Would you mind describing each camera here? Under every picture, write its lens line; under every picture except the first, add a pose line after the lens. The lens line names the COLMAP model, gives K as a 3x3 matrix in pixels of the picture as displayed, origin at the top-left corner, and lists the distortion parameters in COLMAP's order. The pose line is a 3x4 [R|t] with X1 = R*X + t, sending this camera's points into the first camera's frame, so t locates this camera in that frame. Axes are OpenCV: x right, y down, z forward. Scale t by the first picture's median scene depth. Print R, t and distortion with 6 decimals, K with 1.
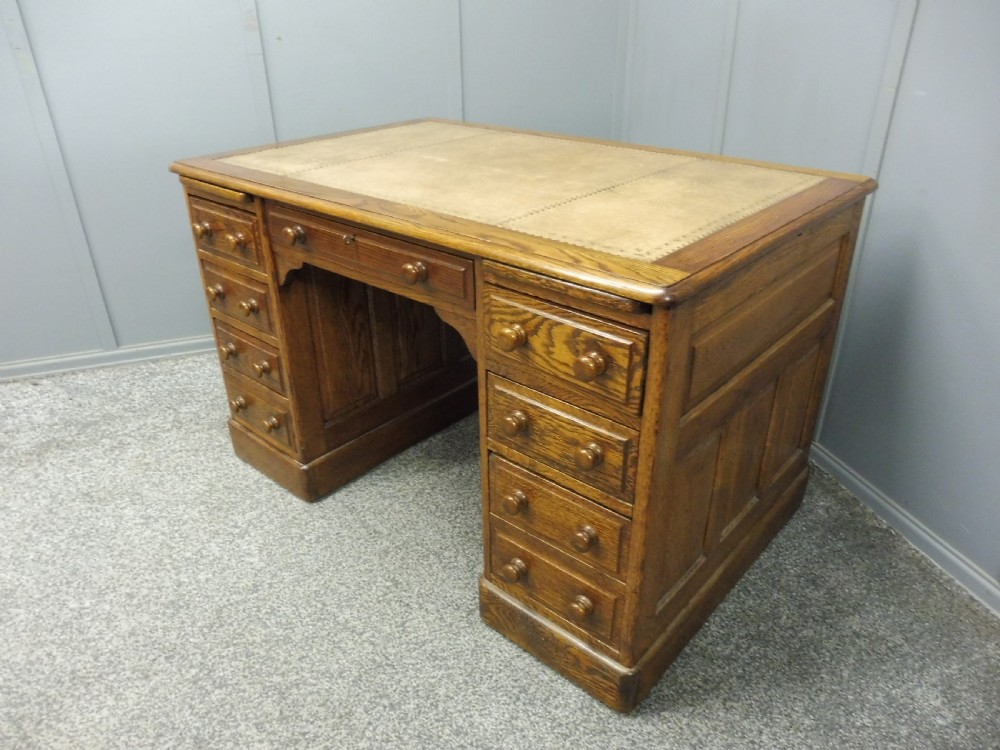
lens RADIAL K [[726.2, 0, 504.8], [0, 726.2, 379.8], [0, 0, 1]] dist [-0.042793, -0.003083]
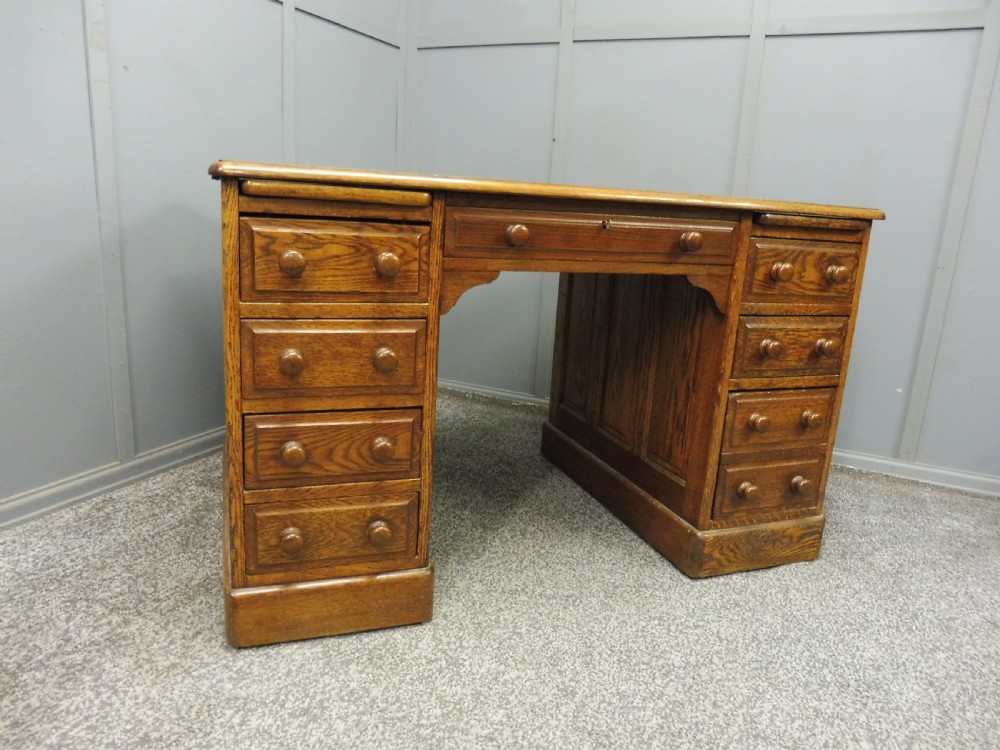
lens RADIAL K [[729.2, 0, 507.7], [0, 729.2, 372.6], [0, 0, 1]] dist [-0.053803, 0.027911]
pose [[0.466010, -0.173647, 0.867572, -1.208475], [0.353696, 0.935356, -0.002771, -0.054592], [-0.811008, 0.308148, 0.497304, 0.706697]]
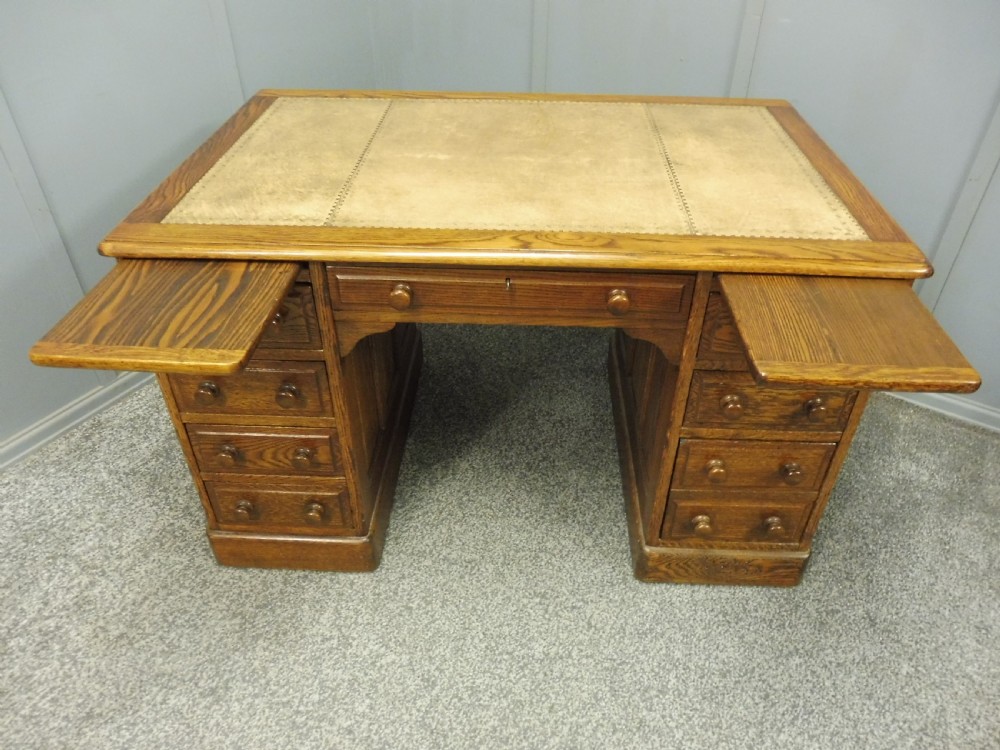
lens RADIAL K [[726.2, 0, 504.8], [0, 726.2, 379.8], [0, 0, 1]] dist [-0.042793, -0.003083]
pose [[0.778504, -0.372041, 0.505487, -0.731383], [0.282178, 0.926862, 0.247592, -0.318330], [-0.560631, -0.050114, 0.826548, 0.278743]]
